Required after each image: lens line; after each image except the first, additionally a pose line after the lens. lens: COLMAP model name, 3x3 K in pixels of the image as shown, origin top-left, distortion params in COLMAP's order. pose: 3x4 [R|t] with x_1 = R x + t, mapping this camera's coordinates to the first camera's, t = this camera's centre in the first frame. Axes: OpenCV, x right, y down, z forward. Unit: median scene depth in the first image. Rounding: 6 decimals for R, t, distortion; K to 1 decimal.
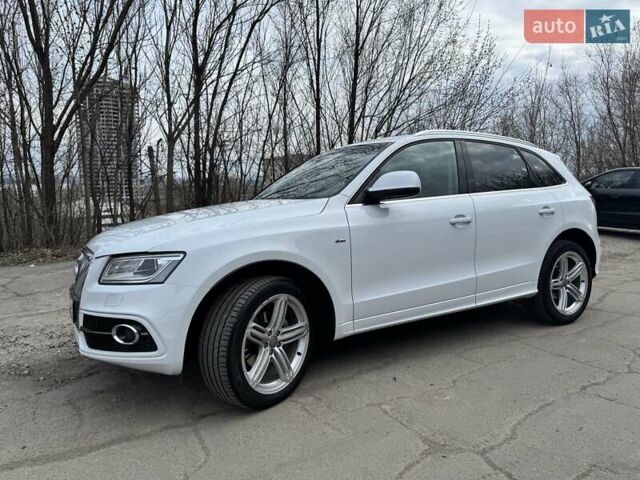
lens RADIAL K [[450.8, 0, 322.9], [0, 450.8, 240.5], [0, 0, 1]] dist [0.058591, -0.082300]
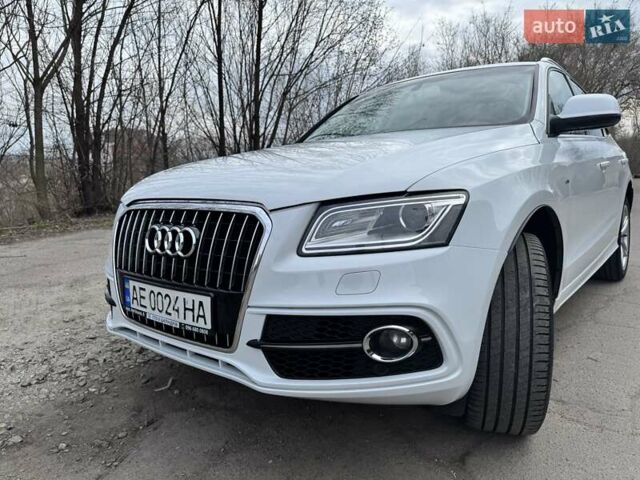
lens RADIAL K [[450.8, 0, 322.9], [0, 450.8, 240.5], [0, 0, 1]] dist [0.058591, -0.082300]
pose [[0.936159, -0.045736, 0.348590, -0.656366], [0.032395, 0.998506, 0.044008, 0.055475], [-0.350082, -0.029906, 0.936242, 0.504740]]
